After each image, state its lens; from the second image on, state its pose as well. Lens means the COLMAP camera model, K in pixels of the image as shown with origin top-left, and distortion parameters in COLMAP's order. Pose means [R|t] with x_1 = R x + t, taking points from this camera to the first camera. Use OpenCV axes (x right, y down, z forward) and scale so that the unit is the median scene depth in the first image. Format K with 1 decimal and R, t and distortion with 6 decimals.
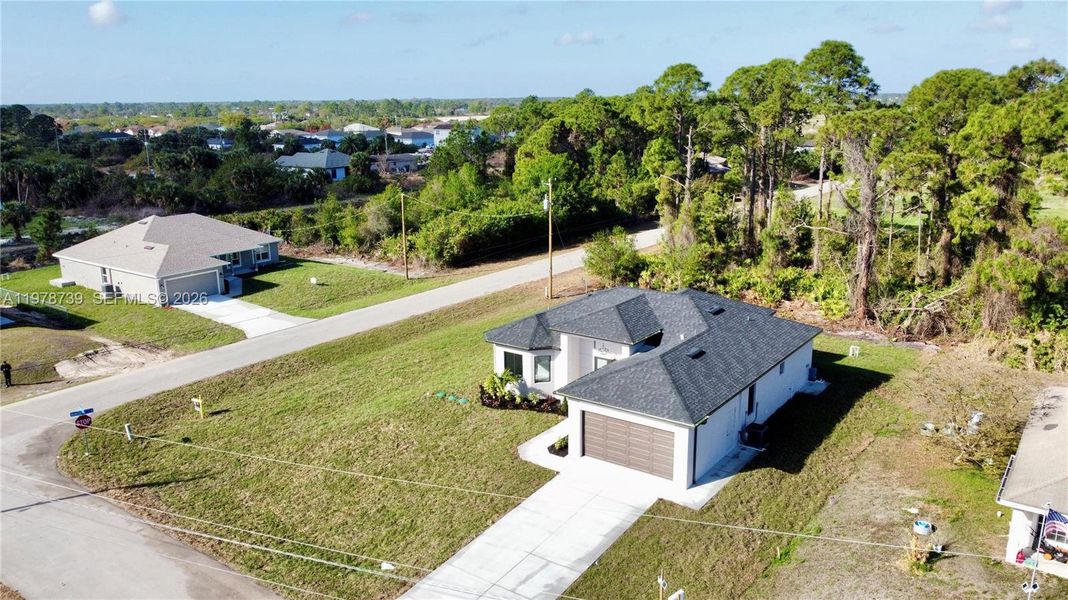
lens RADIAL K [[809.4, 0, 534.0], [0, 809.4, 300.0], [0, 0, 1]] dist [-0.007068, -0.005531]
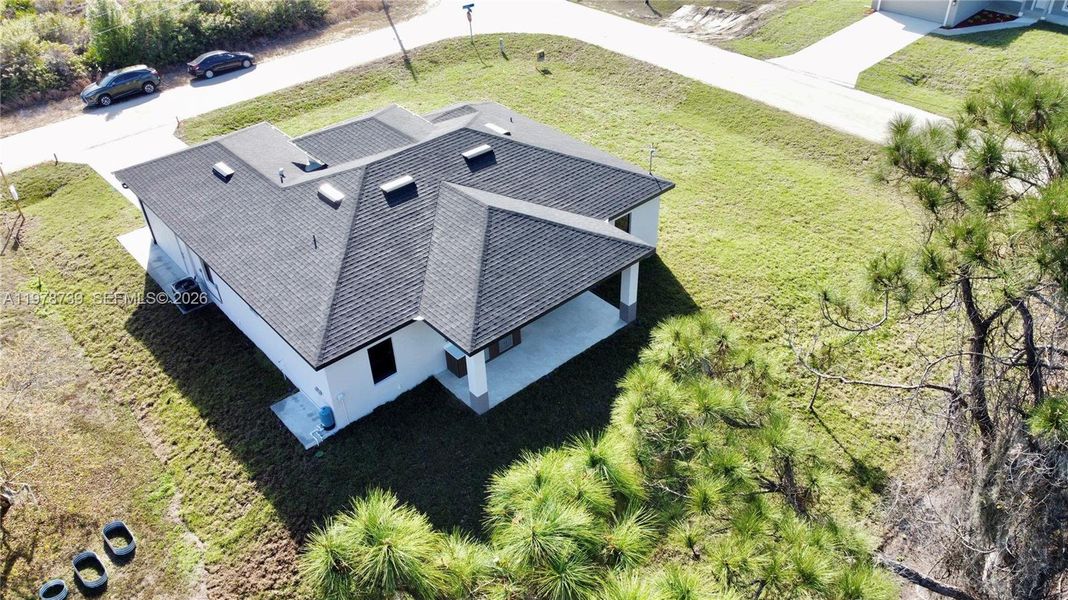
lens RADIAL K [[809.4, 0, 534.0], [0, 809.4, 300.0], [0, 0, 1]] dist [-0.007068, -0.005531]
pose [[-0.219469, 0.594094, -0.773877, 0.705530], [-0.201469, 0.748521, 0.631765, -0.353942], [0.954591, 0.294565, -0.044586, 1.197030]]
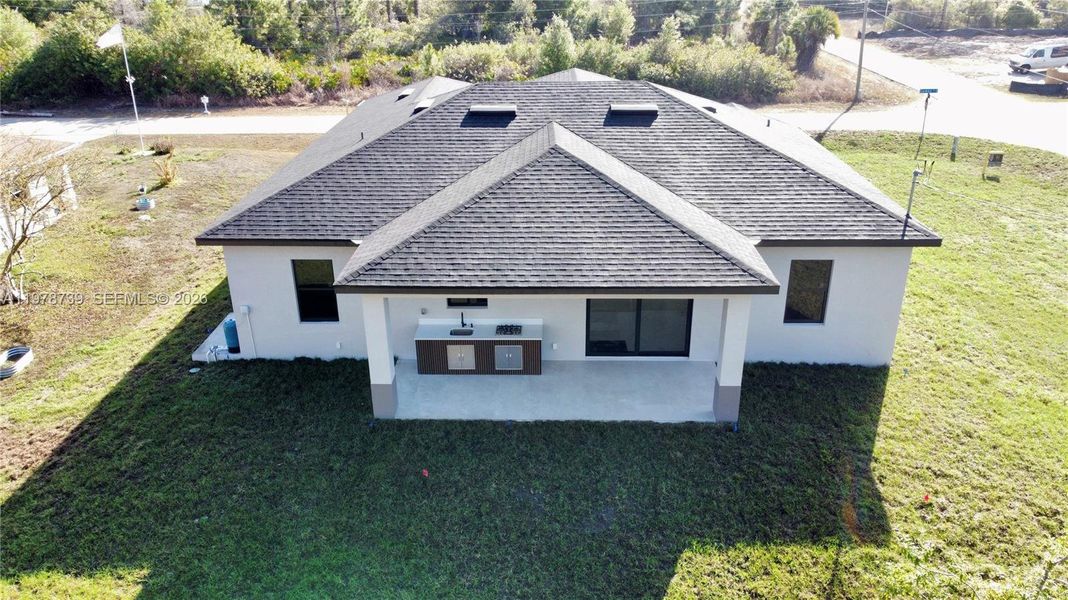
lens RADIAL K [[809.4, 0, 534.0], [0, 809.4, 300.0], [0, 0, 1]] dist [-0.007068, -0.005531]
pose [[-0.826810, 0.242615, -0.507468, 0.425735], [-0.116593, 0.808677, 0.576582, -0.179812], [0.550265, 0.535891, -0.640335, 1.406055]]
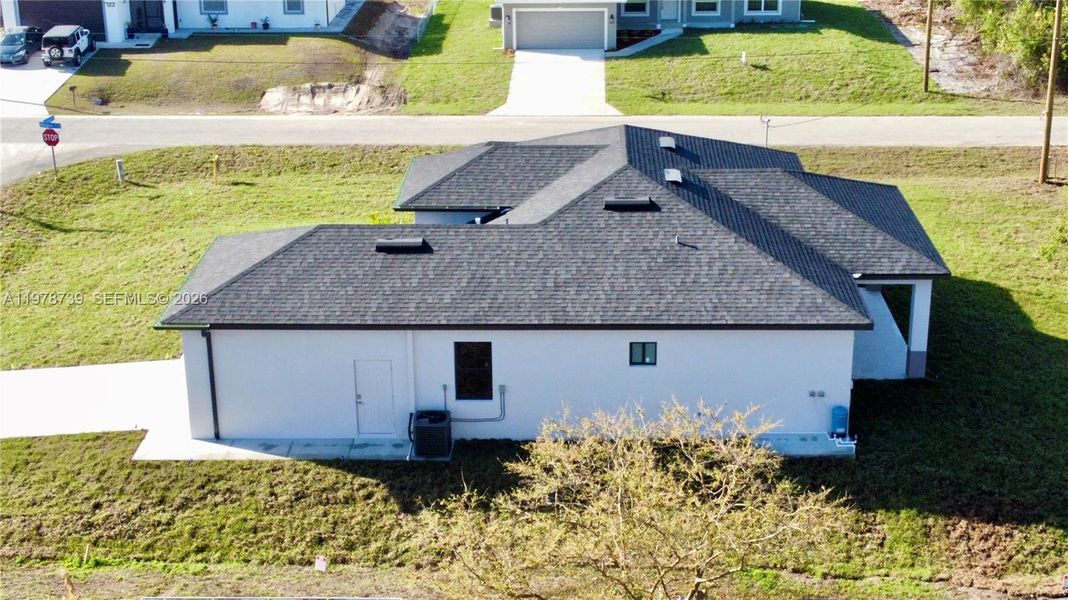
lens RADIAL K [[1608.5, 0, 534.0], [0, 1608.5, 300.0], [0, 0, 1]] dist [0.006290, -0.001344]
pose [[0.560880, 0.283196, -0.777955, 0.914283], [-0.192156, 0.958545, 0.210397, -0.113352], [0.805288, 0.031482, 0.592047, 0.396312]]
